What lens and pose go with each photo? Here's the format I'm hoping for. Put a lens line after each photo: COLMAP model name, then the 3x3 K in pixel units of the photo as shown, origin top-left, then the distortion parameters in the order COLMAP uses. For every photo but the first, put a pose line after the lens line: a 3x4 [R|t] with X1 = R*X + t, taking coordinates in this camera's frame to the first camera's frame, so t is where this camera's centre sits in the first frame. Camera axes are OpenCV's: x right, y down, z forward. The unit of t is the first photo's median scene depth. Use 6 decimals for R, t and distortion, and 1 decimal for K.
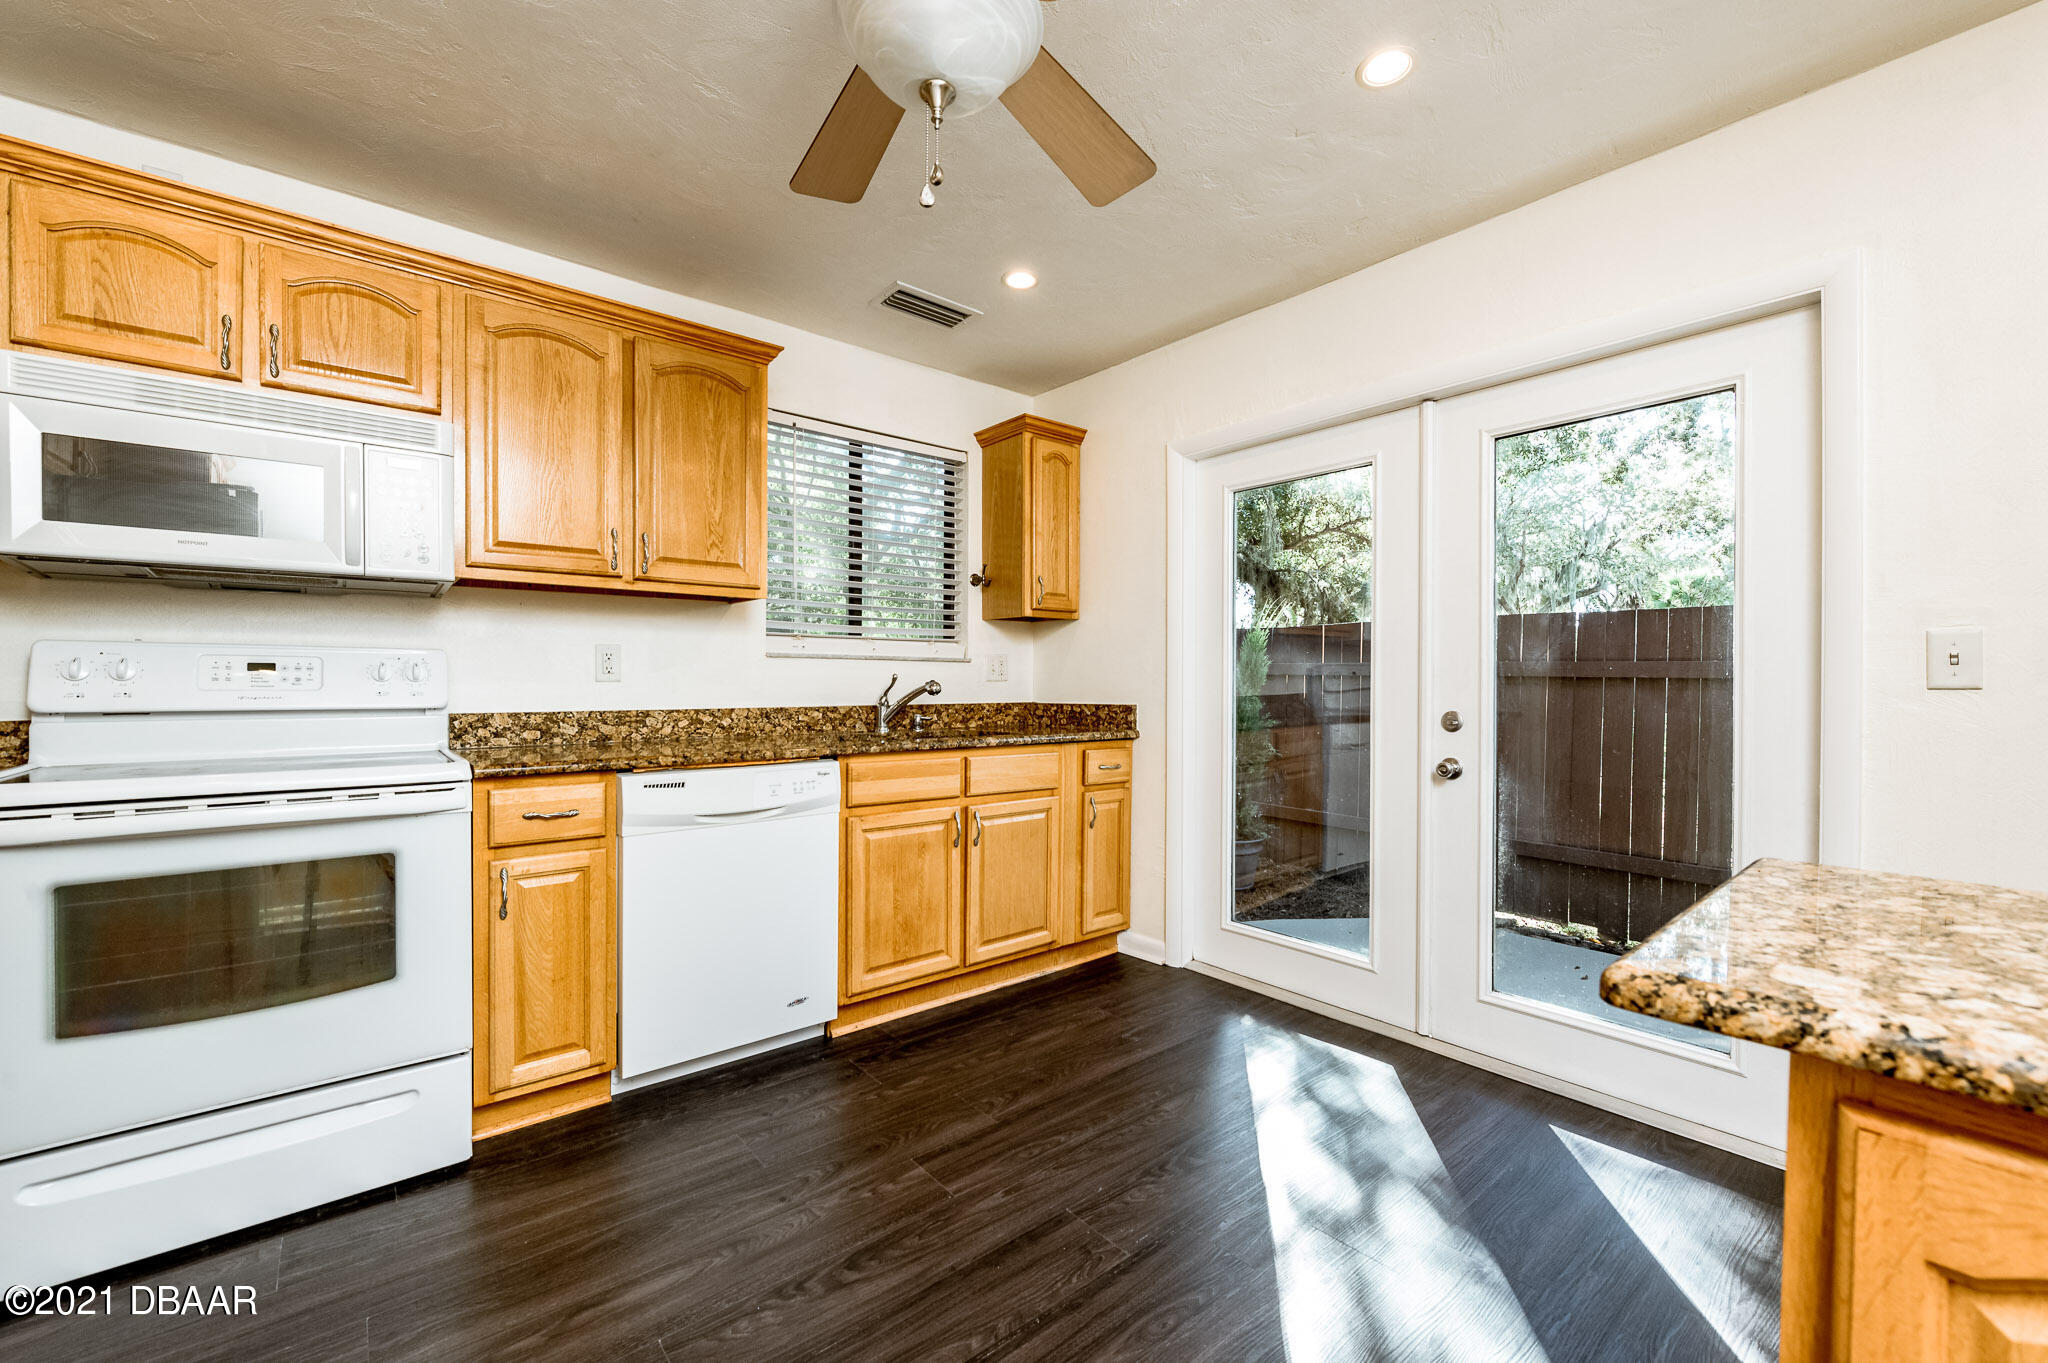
lens RADIAL K [[828.6, 0, 1026.5], [0, 828.6, 686.6], [0, 0, 1]] dist [0.009277, 0.001136]
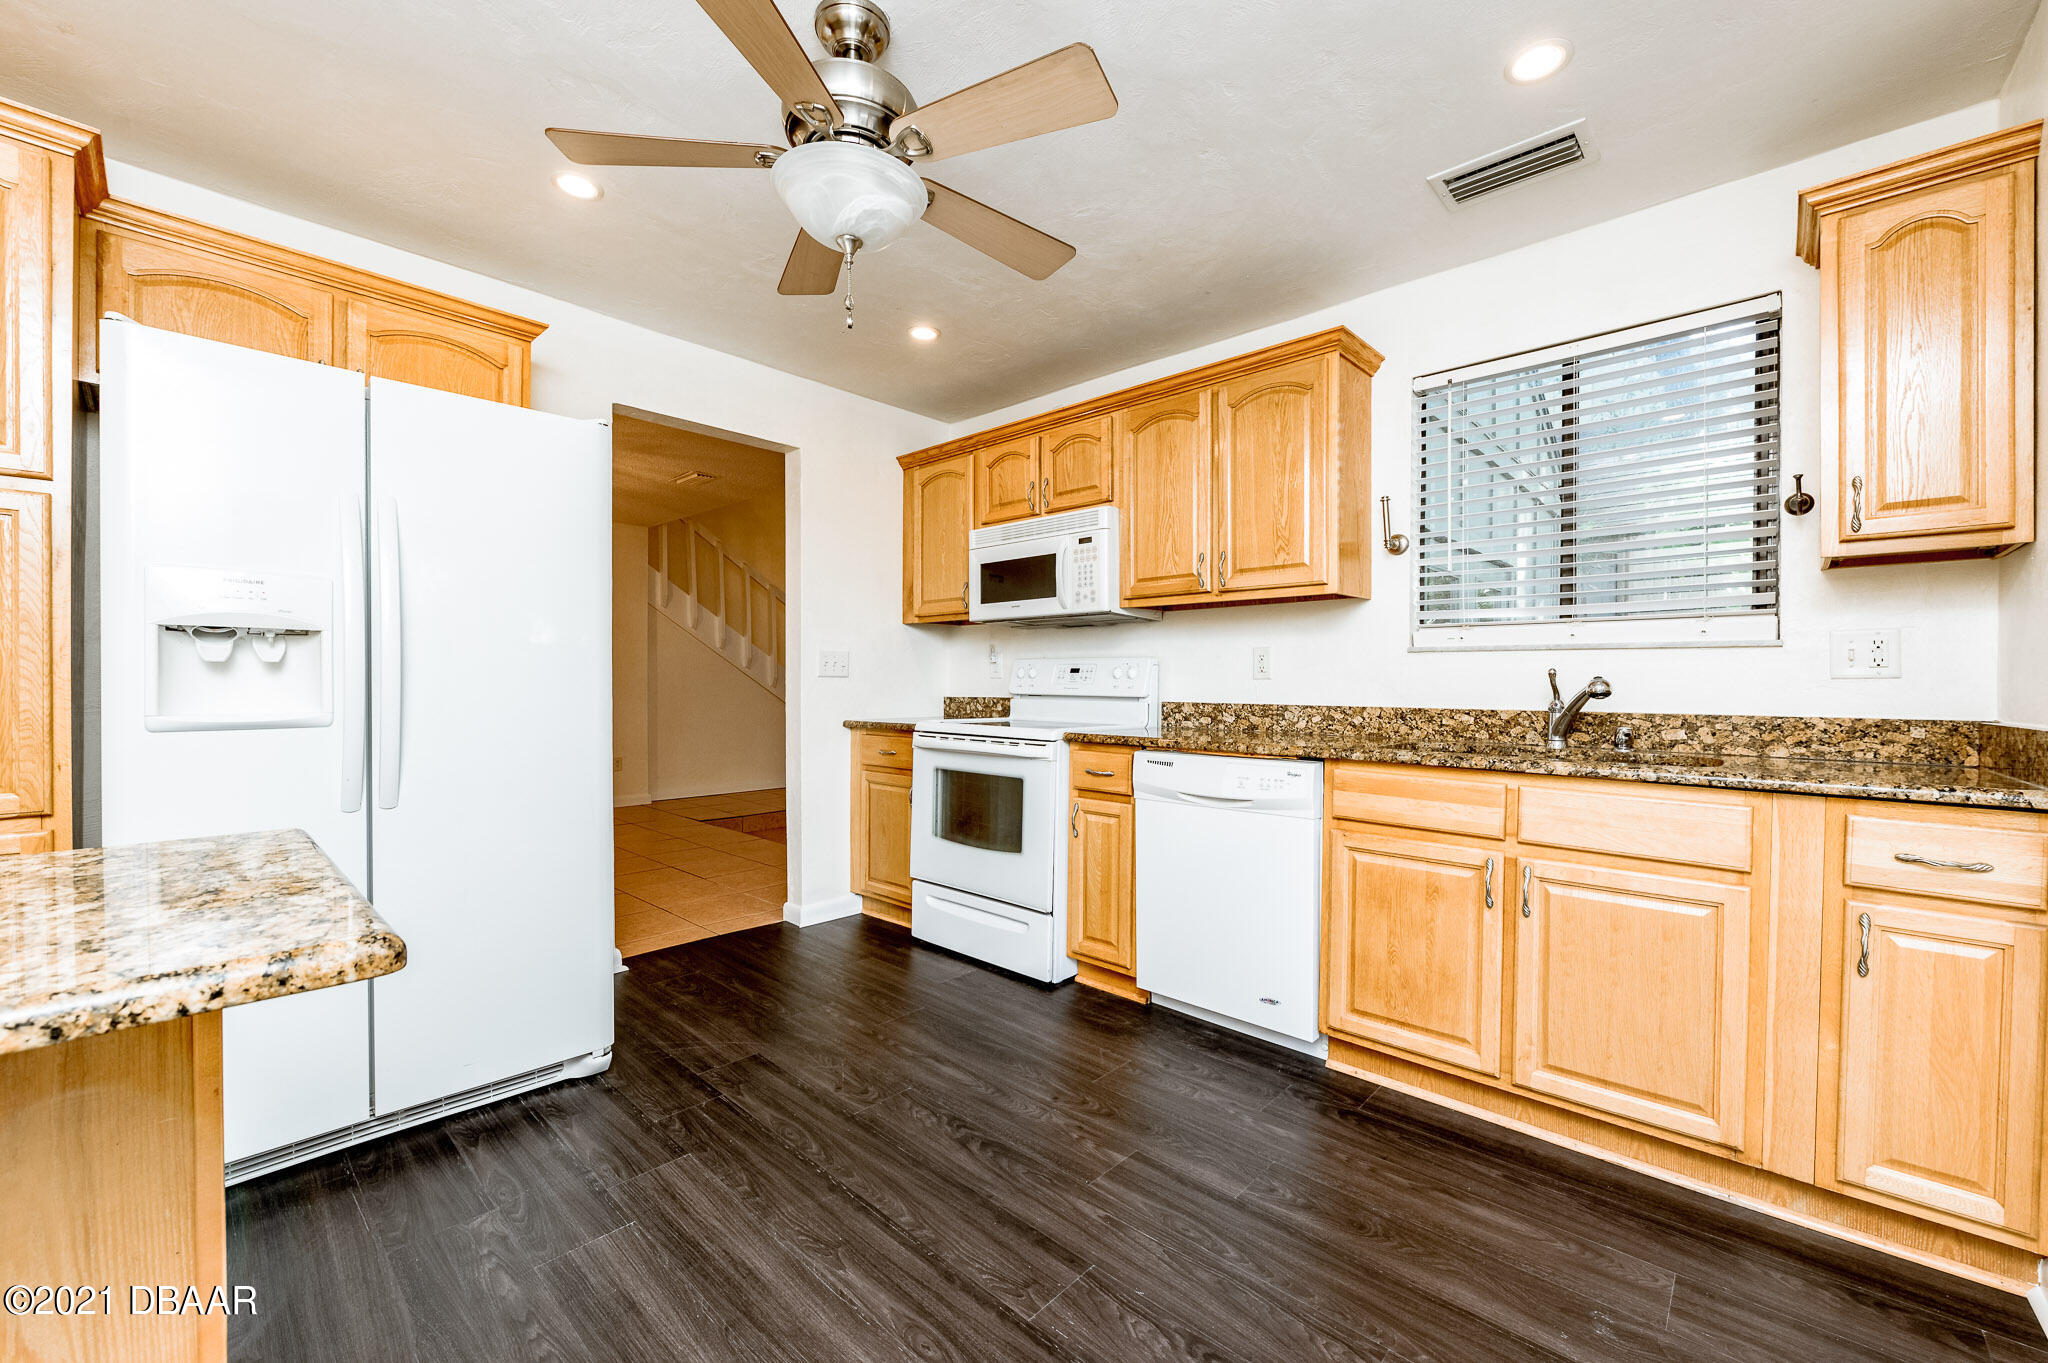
lens RADIAL K [[828.6, 0, 1028.6], [0, 828.6, 683.3], [0, 0, 1]] dist [0.009277, 0.001136]
pose [[0.121993, 0.000810, -0.992531, 0.630098], [-0.010875, 0.999941, -0.000521, 0.003980], [0.992471, 0.010857, 0.121995, 0.554548]]
